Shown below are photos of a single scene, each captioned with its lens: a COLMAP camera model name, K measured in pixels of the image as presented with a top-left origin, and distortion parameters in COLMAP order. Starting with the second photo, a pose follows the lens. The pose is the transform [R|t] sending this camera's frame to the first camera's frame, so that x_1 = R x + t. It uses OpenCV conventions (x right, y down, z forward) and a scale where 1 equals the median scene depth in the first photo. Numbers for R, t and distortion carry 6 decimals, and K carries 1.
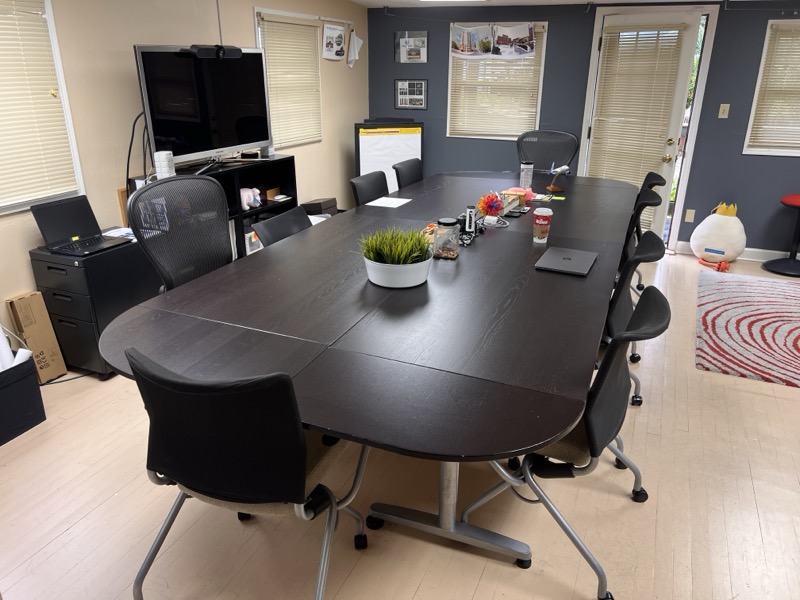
lens RADIAL K [[603.6, 0, 399.9], [0, 603.6, 301.7], [0, 0, 1]] dist [0.005855, -0.019238]
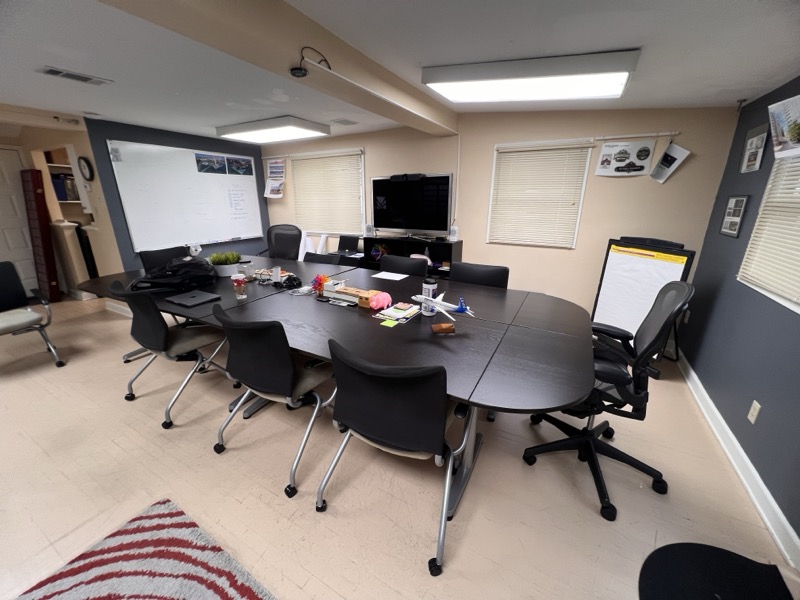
lens RADIAL K [[320.8, 0, 398.2], [0, 320.8, 297.8], [0, 0, 1]] dist [-0.003289, -0.000389]
pose [[-0.101571, 0.289307, -0.951832, 0.522055], [-0.363659, 0.879766, 0.306209, -0.264130], [0.925978, 0.377244, 0.015850, 0.763979]]
